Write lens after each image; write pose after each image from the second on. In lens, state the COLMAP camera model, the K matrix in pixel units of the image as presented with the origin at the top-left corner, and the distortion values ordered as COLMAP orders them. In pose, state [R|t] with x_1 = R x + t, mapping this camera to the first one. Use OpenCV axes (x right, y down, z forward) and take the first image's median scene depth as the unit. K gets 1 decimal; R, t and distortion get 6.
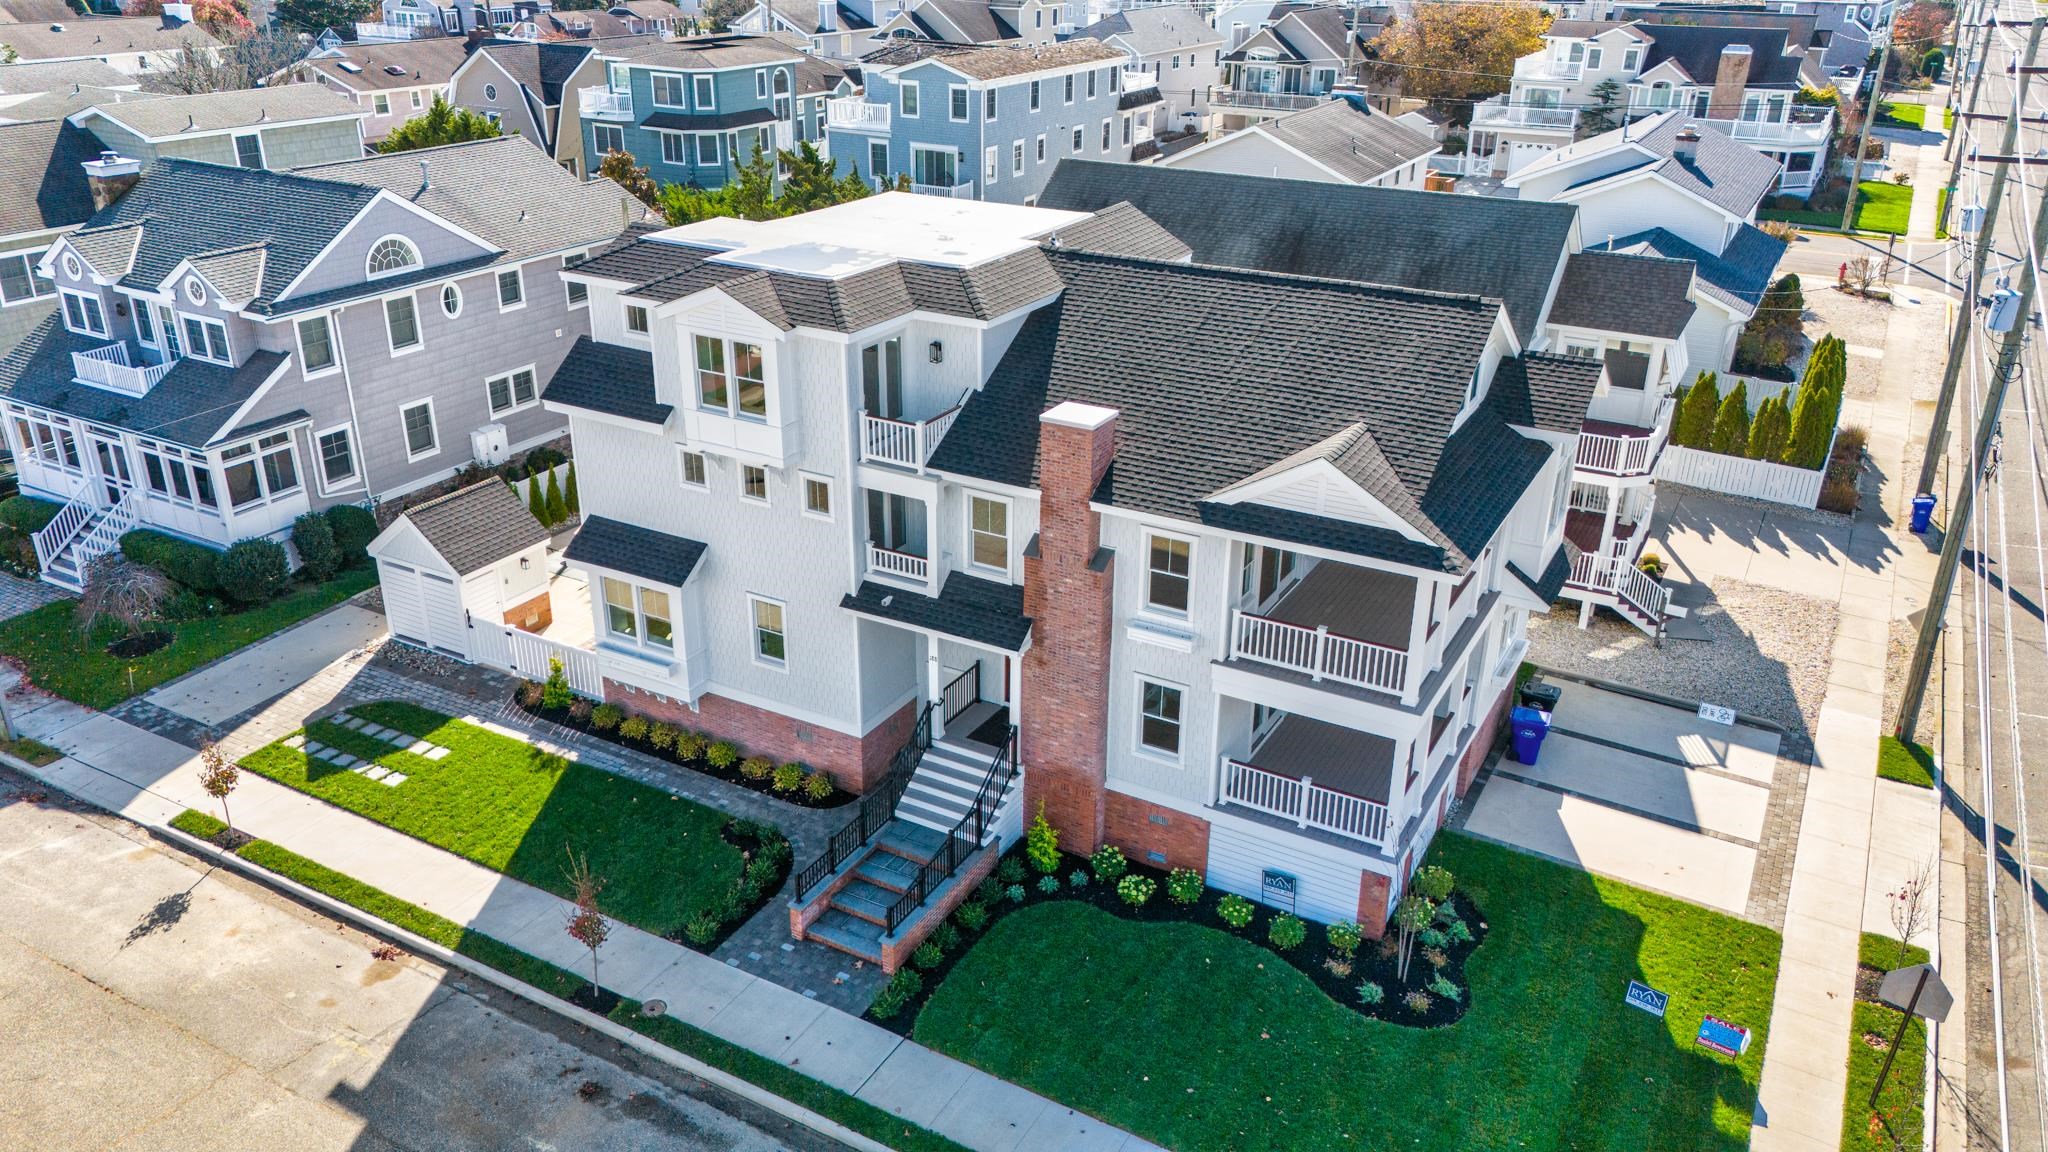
lens RADIAL K [[1504.7, 0, 1018.7], [0, 1504.7, 575.4], [0, 0, 1]] dist [0.072636, -0.071521]
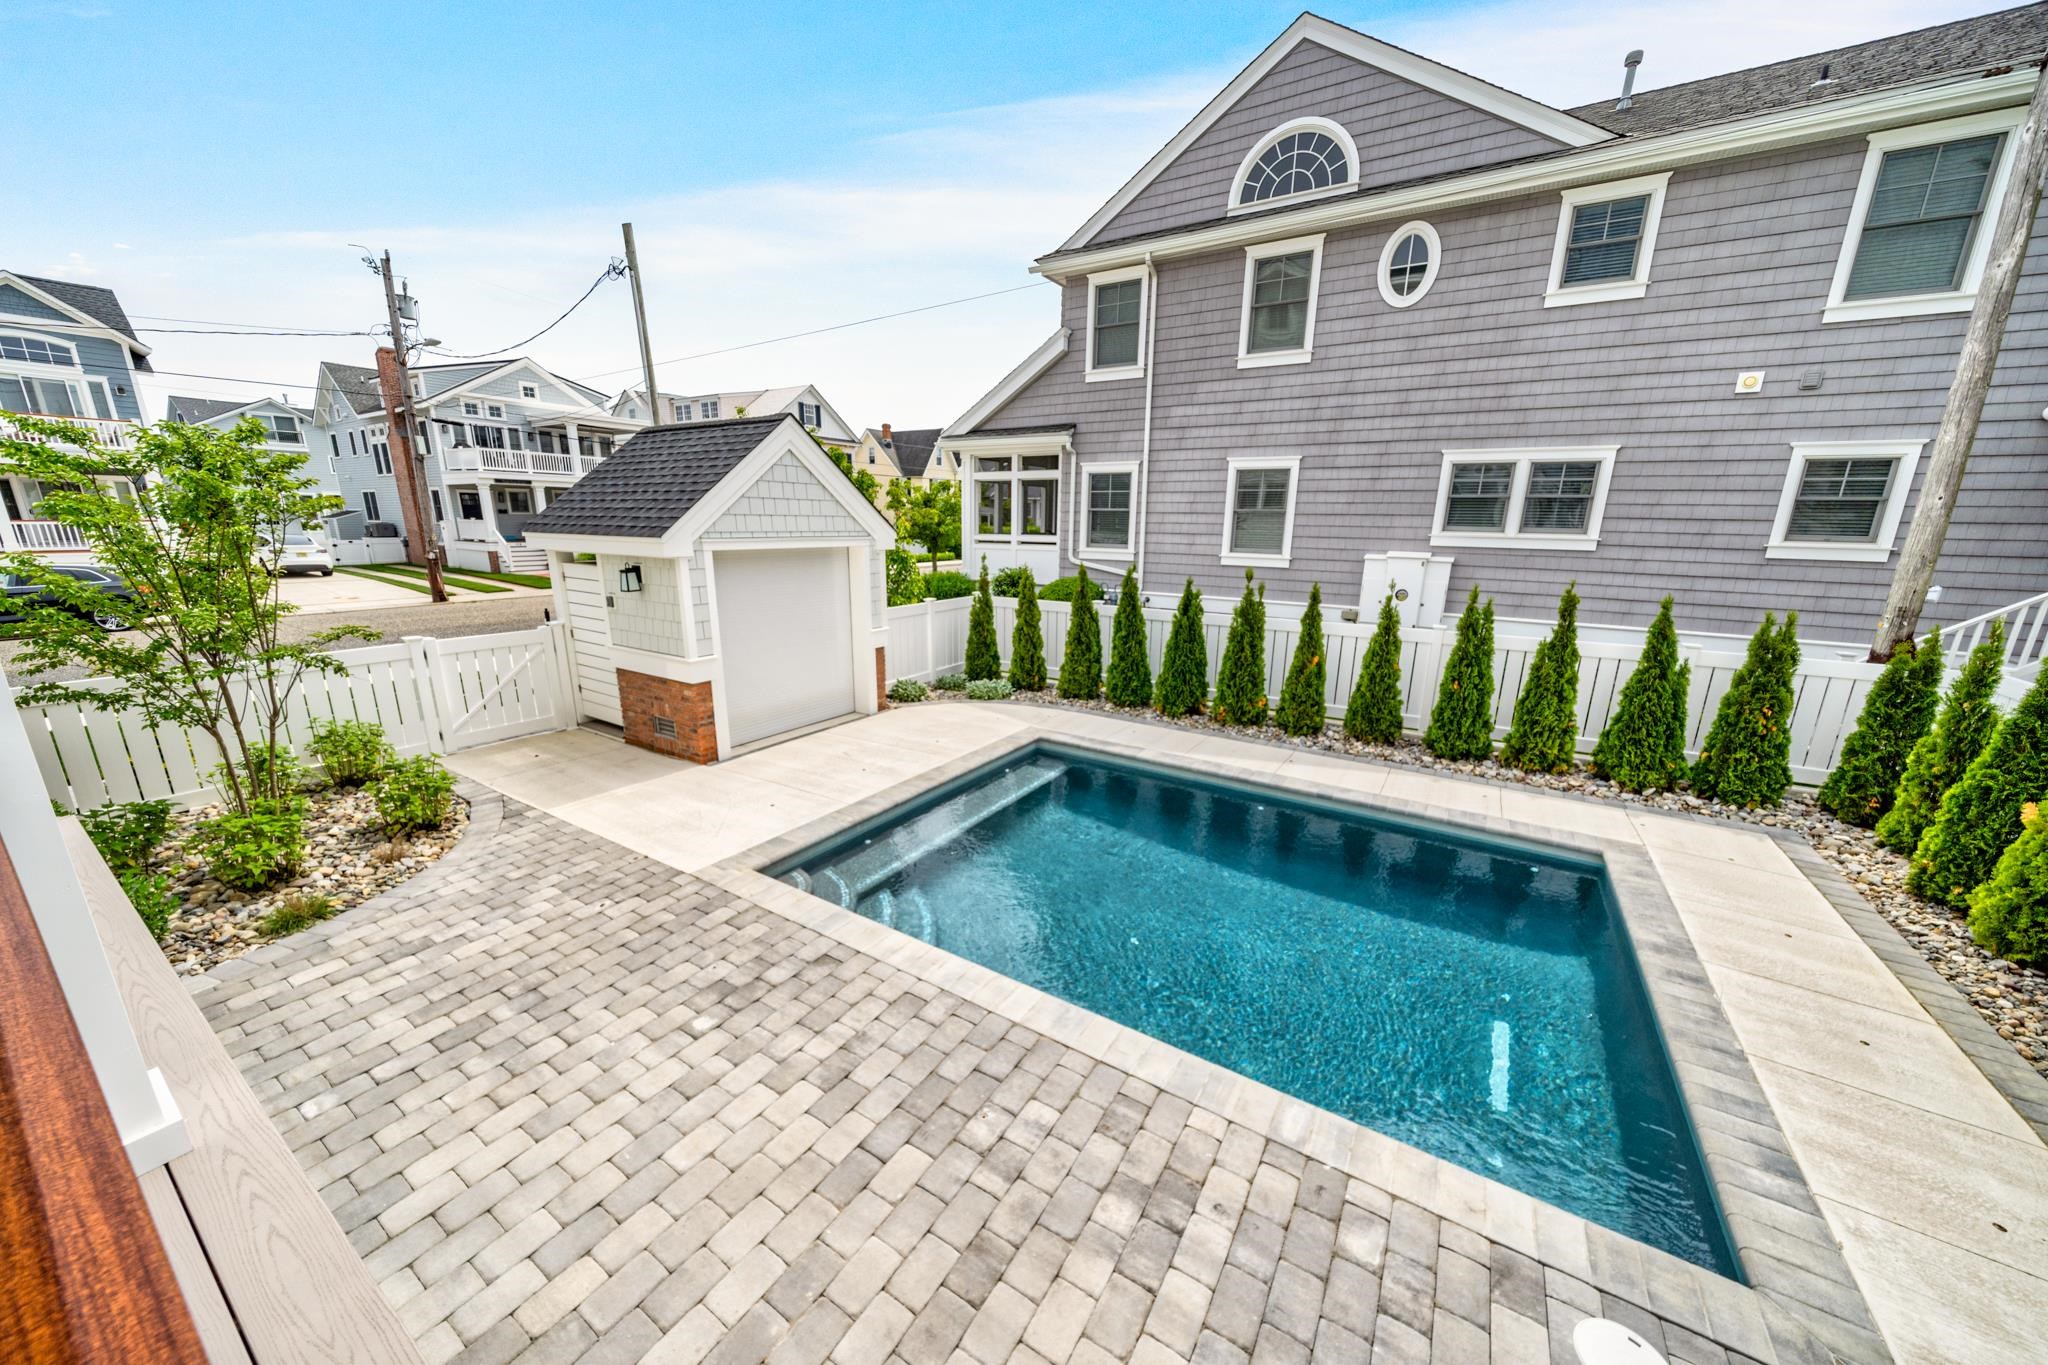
lens RADIAL K [[705.1, 0, 1034.5], [0, 705.1, 686.5], [0, 0, 1]] dist [-0.001075, 0.000215]
pose [[-0.037916, 0.226427, -0.973290, -0.172515], [-0.419446, 0.880427, 0.221163, -0.089765], [0.906988, 0.416628, 0.061592, 1.365463]]
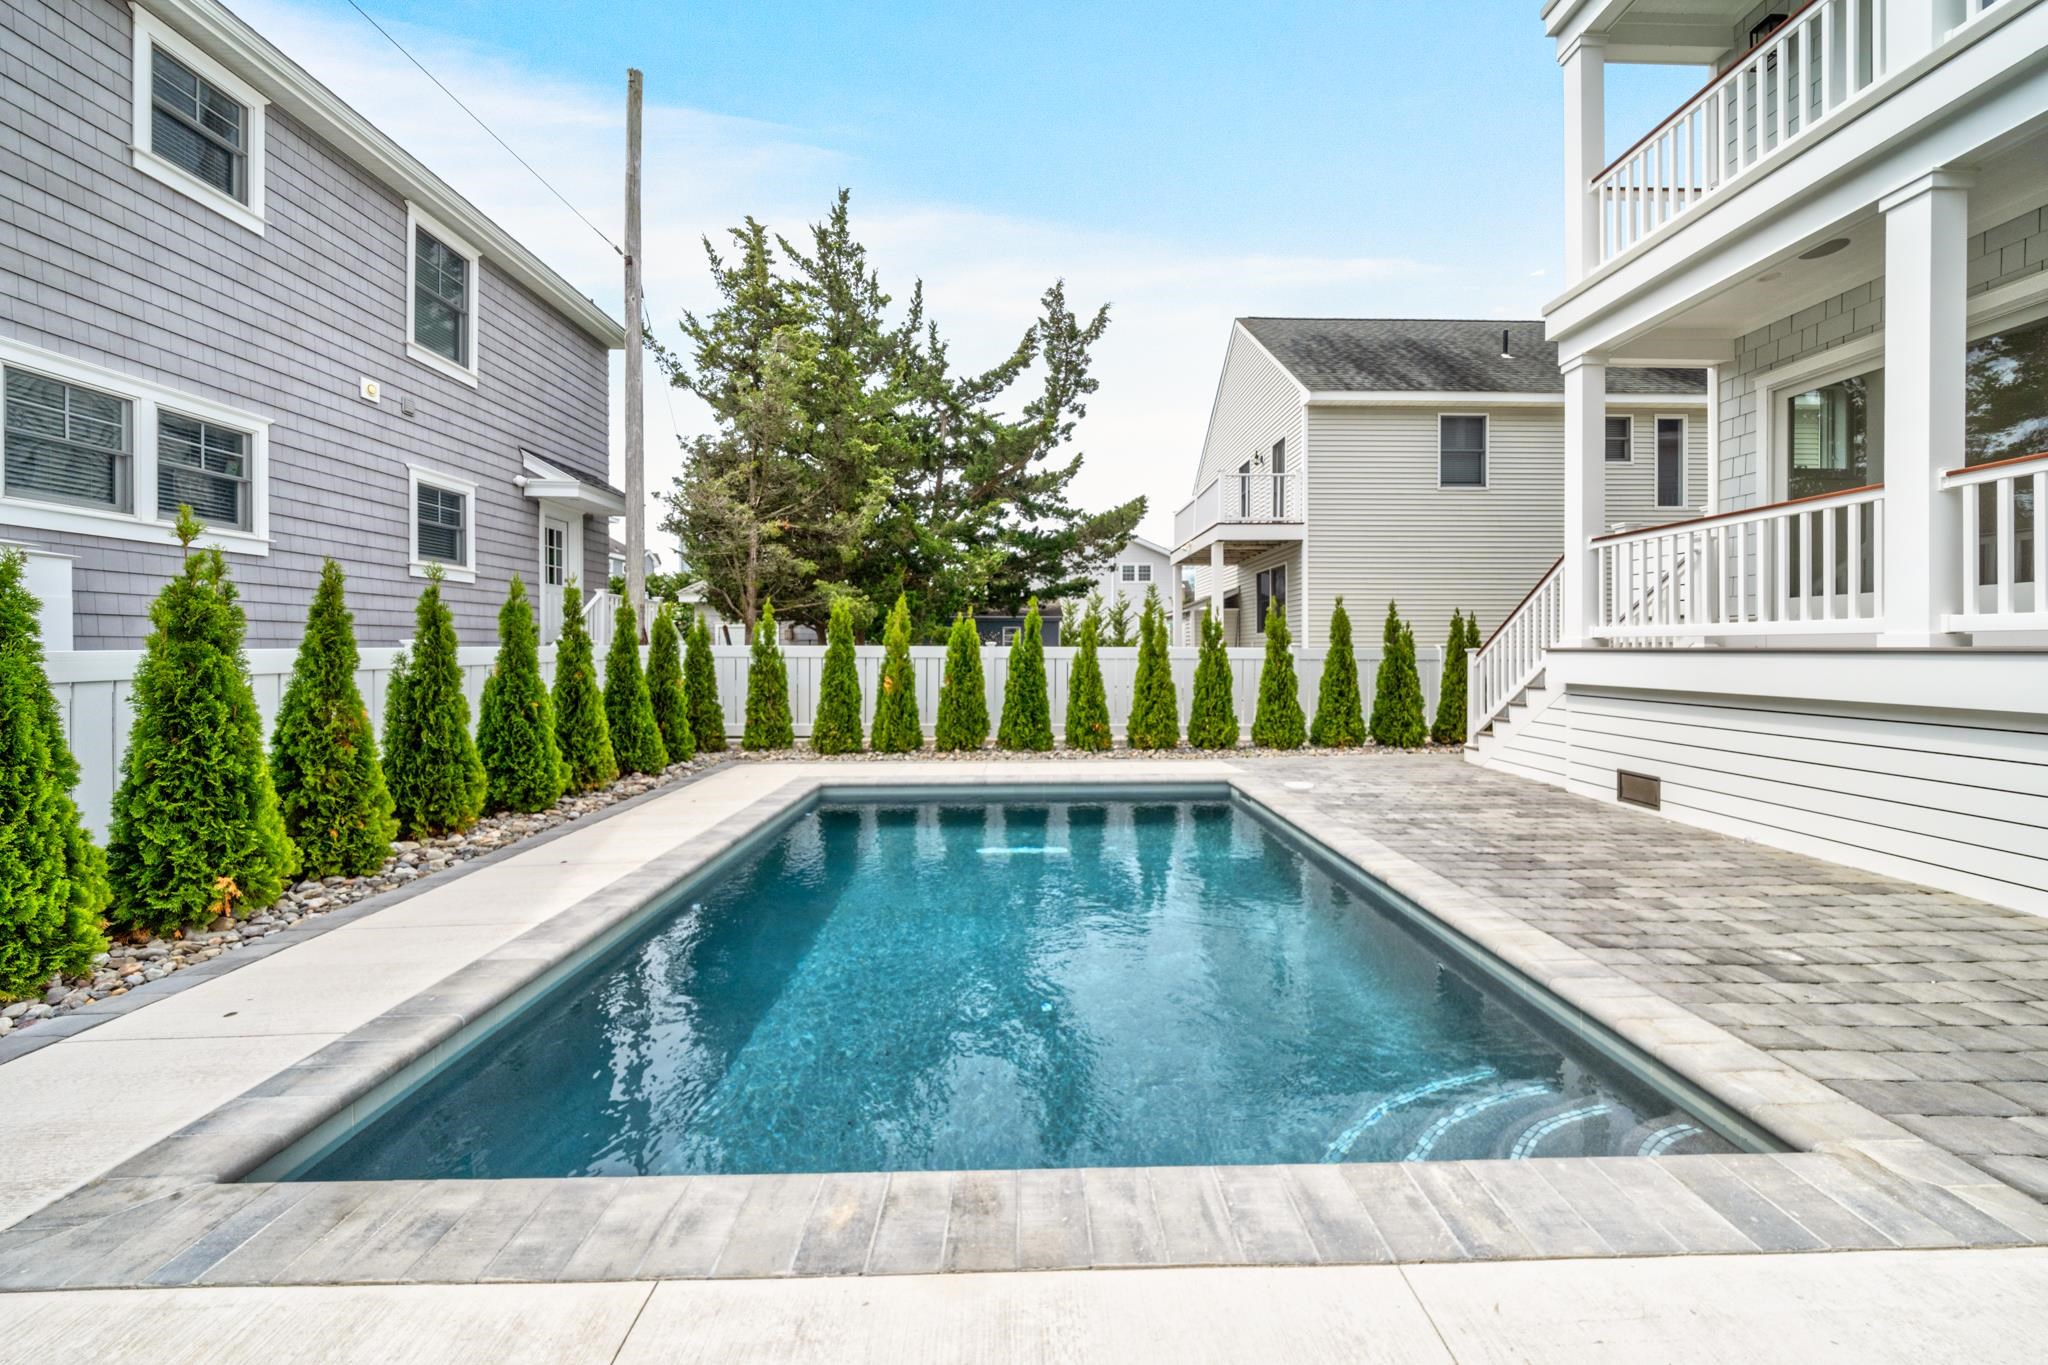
lens RADIAL K [[727.9, 0, 1034.3], [0, 727.9, 646.7], [0, 0, 1]] dist [-0.000715, -0.000049]
pose [[0.860532, -0.009710, 0.509304, -0.407357], [0.214902, 0.913409, -0.345690, -0.017749], [-0.461846, 0.406928, 0.788104, 1.299155]]
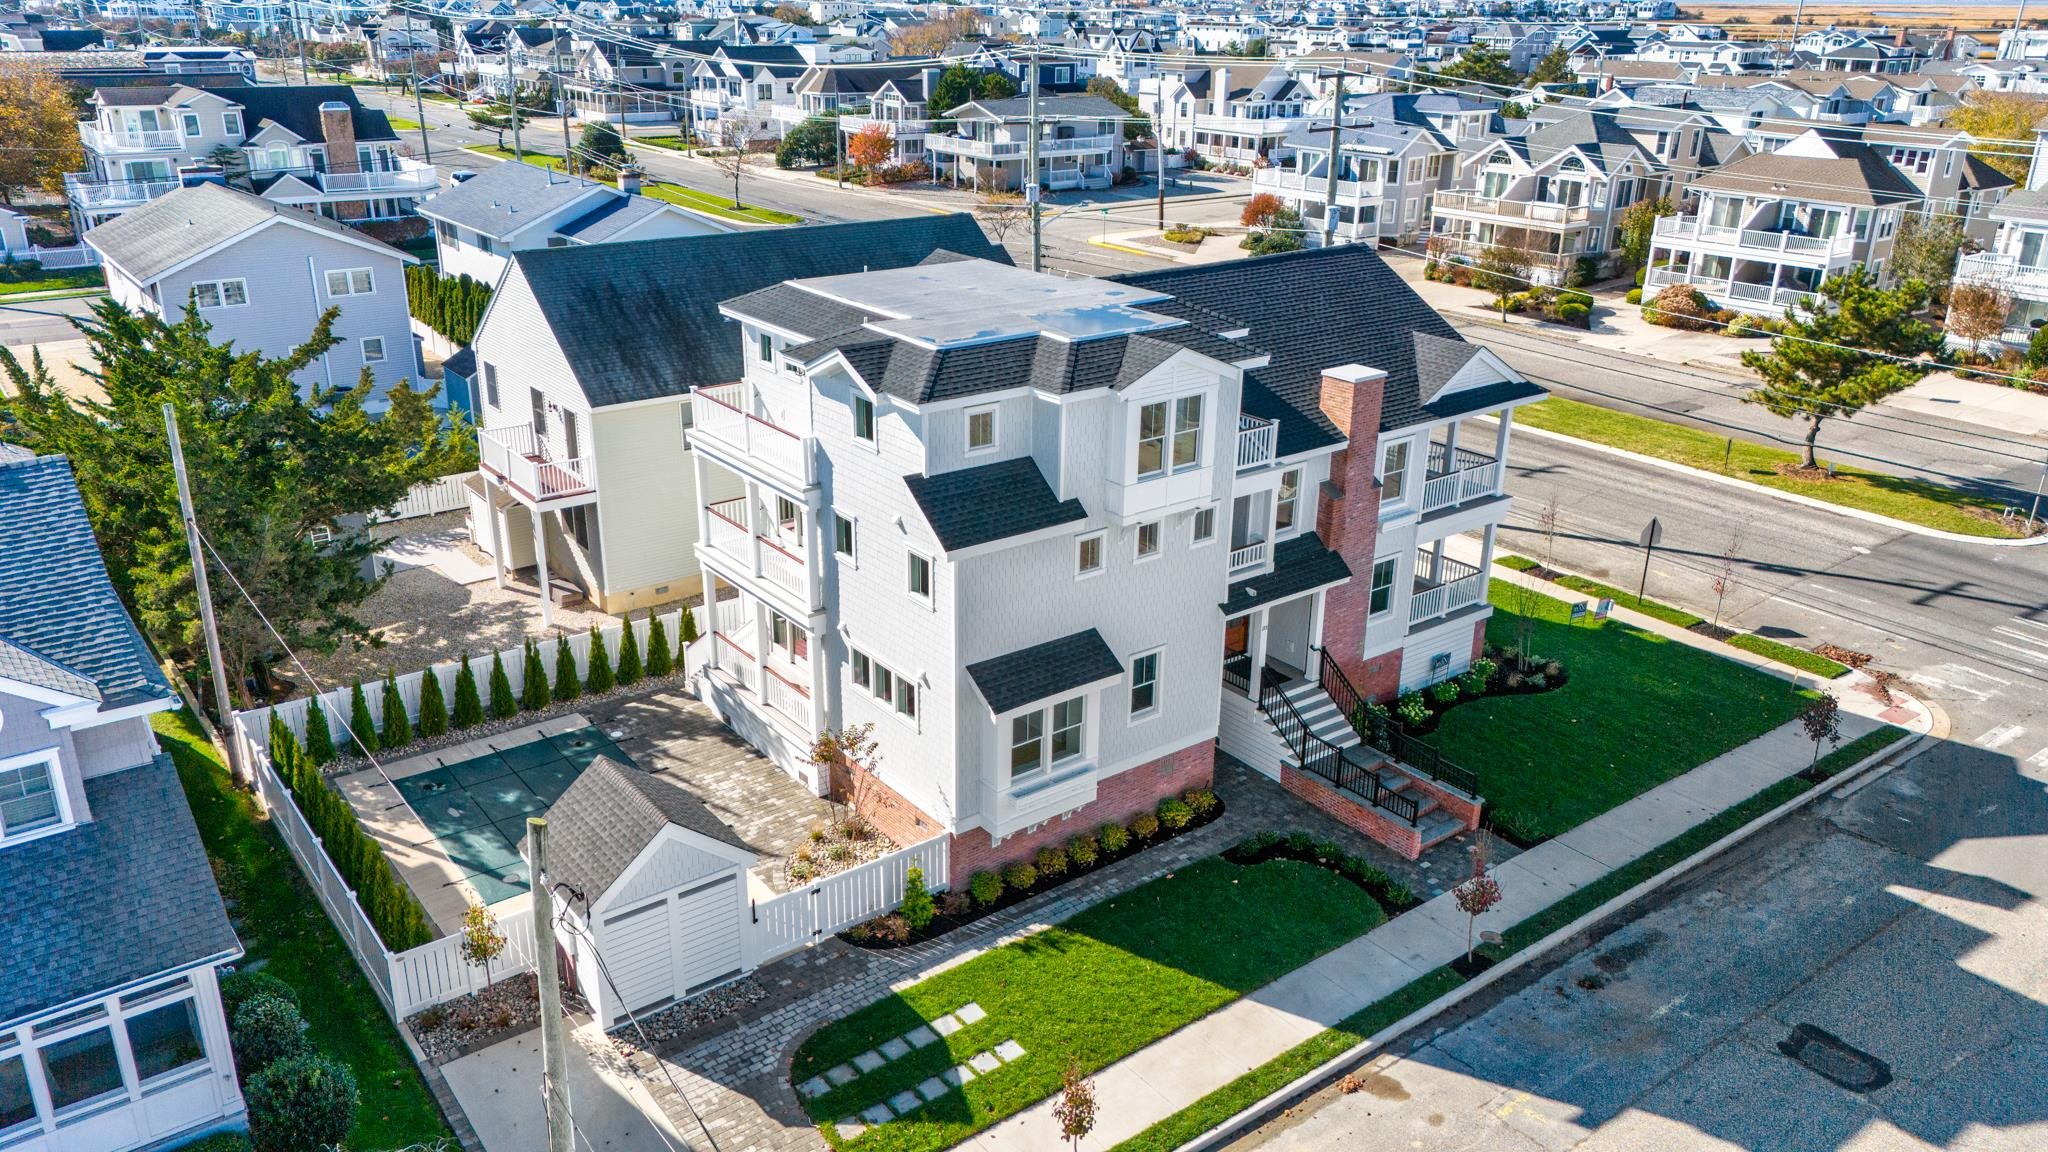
lens RADIAL K [[1504.7, 0, 1018.7], [0, 1504.7, 575.4], [0, 0, 1]] dist [0.072636, -0.071521]
pose [[0.393738, -0.336080, 0.855582, -1.074427], [0.364275, 0.911610, 0.190449, -0.261748], [-0.843963, 0.236681, 0.481360, 0.586720]]
